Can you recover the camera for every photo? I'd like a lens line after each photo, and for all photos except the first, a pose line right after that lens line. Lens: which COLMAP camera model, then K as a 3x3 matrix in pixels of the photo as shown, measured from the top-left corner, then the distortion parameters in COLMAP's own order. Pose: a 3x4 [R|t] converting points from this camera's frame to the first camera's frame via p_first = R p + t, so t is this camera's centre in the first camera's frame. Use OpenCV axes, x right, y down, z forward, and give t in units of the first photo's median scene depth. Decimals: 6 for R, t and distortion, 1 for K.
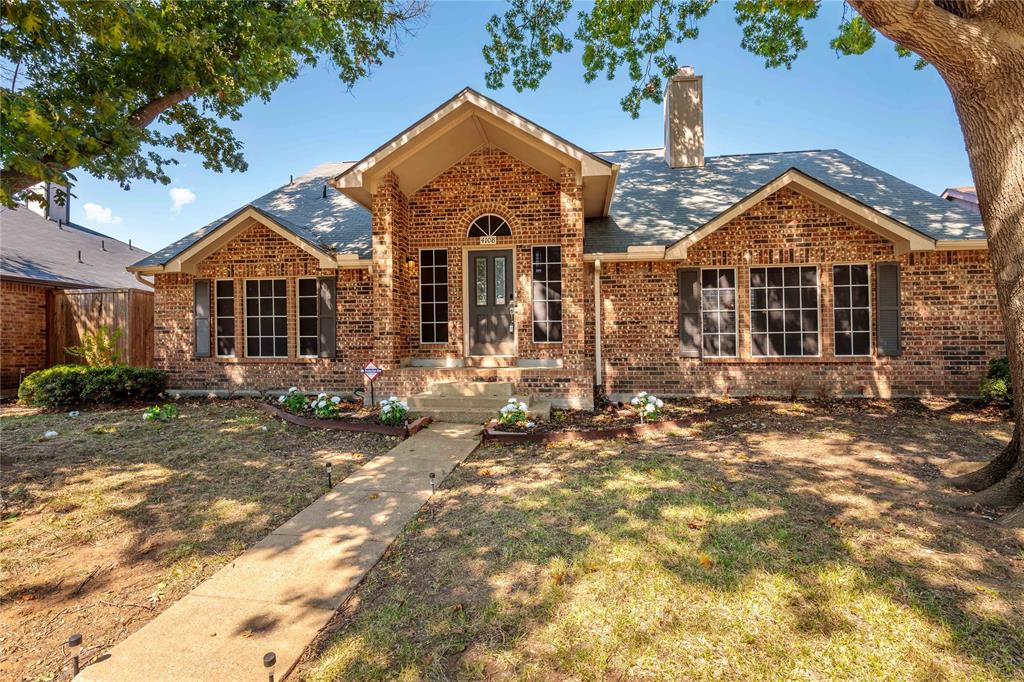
lens RADIAL K [[521.7, 0, 509.4], [0, 521.7, 347.8], [0, 0, 1]] dist [0.000349, -0.000115]
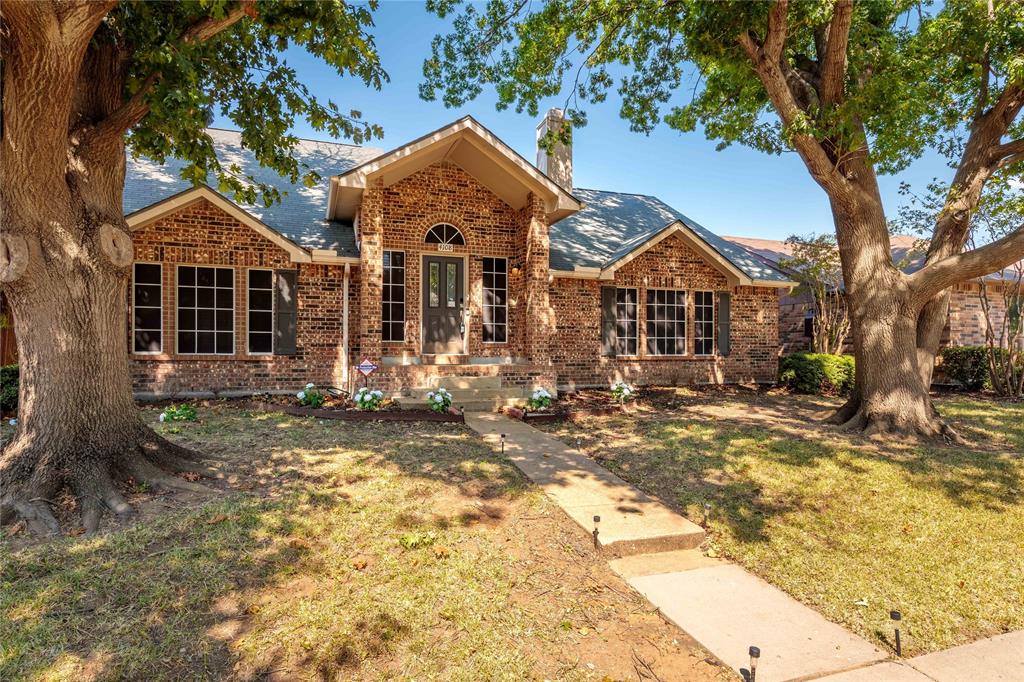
lens RADIAL K [[574.7, 0, 508.4], [0, 574.7, 354.8], [0, 0, 1]] dist [0.003703, 0.000178]
pose [[0.880515, 0.005257, 0.473989, -0.492700], [-0.008885, 0.999946, 0.005415, 0.009578], [-0.473935, -0.008980, 0.880514, -0.117912]]
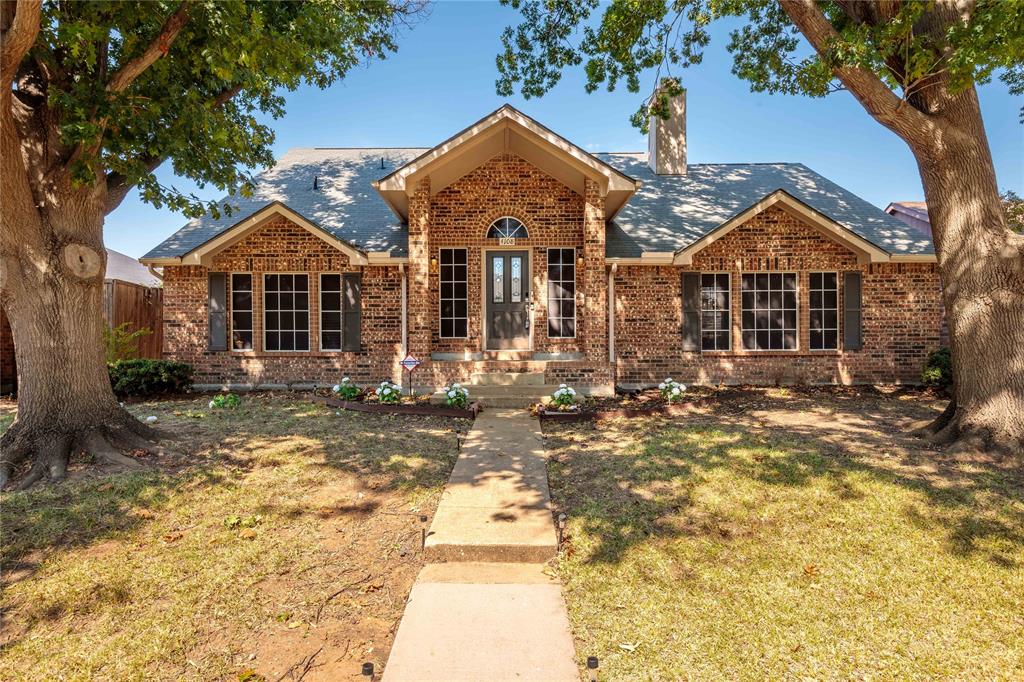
lens RADIAL K [[592.5, 0, 506.2], [0, 592.5, 352.9], [0, 0, 1]] dist [0.005463, 0.001835]
pose [[0.990405, 0.001274, 0.138186, -0.210294], [-0.002297, 0.999971, 0.007241, 0.012898], [-0.138173, -0.007489, 0.990380, -0.202706]]
